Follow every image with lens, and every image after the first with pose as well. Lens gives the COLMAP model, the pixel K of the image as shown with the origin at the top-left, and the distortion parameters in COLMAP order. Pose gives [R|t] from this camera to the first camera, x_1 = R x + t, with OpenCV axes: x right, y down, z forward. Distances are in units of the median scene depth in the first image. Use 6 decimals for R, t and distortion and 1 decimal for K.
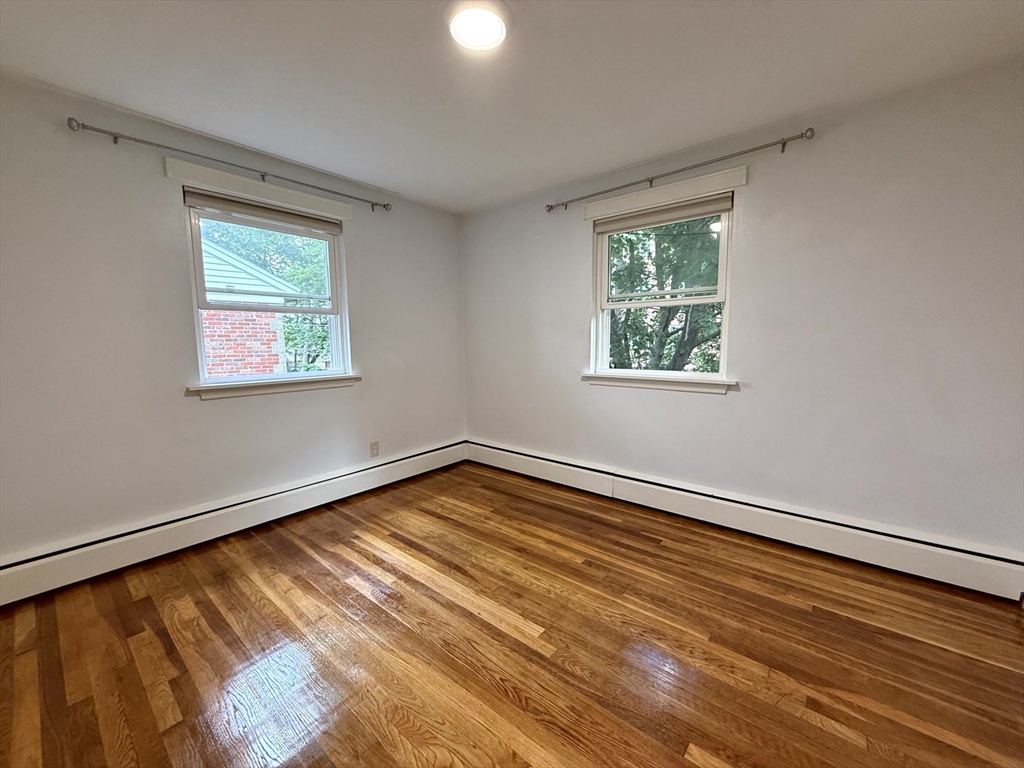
lens RADIAL K [[408.3, 0, 509.1], [0, 408.3, 383.7], [0, 0, 1]] dist [-0.002918, 0.001891]
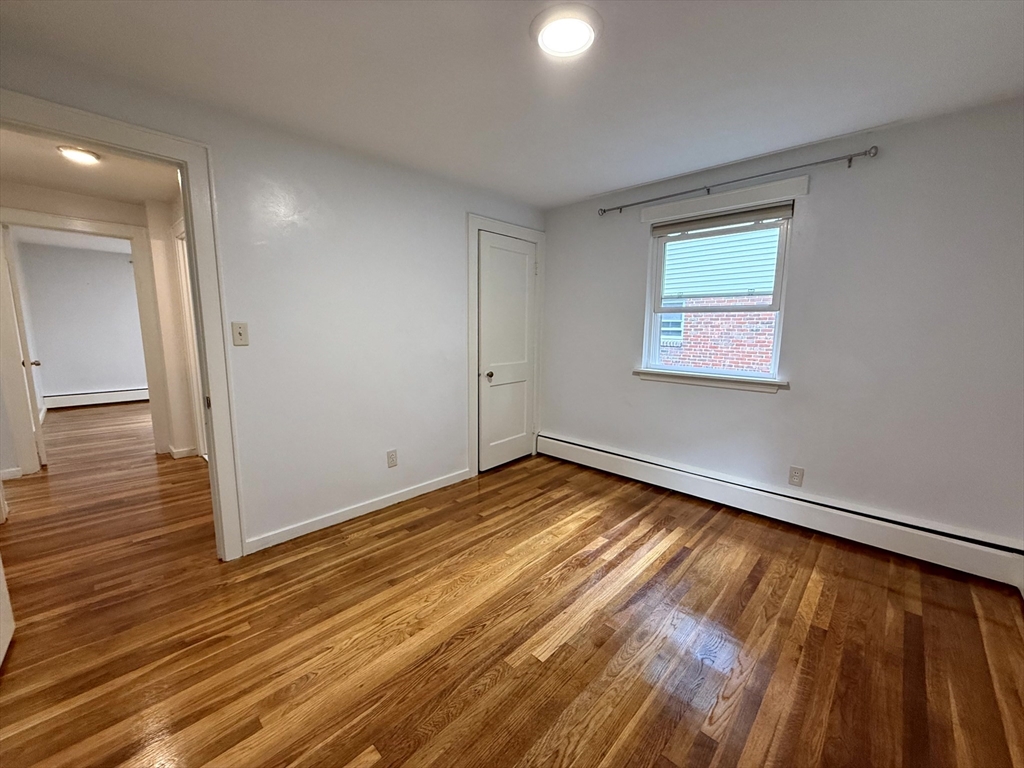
lens RADIAL K [[408.3, 0, 515.3], [0, 408.3, 385.4], [0, 0, 1]] dist [-0.002918, 0.001891]
pose [[-0.056144, 0.152942, -0.986639, 0.660881], [-0.116677, 0.980422, 0.158618, -0.112021], [0.991582, 0.124023, -0.037200, 0.647747]]
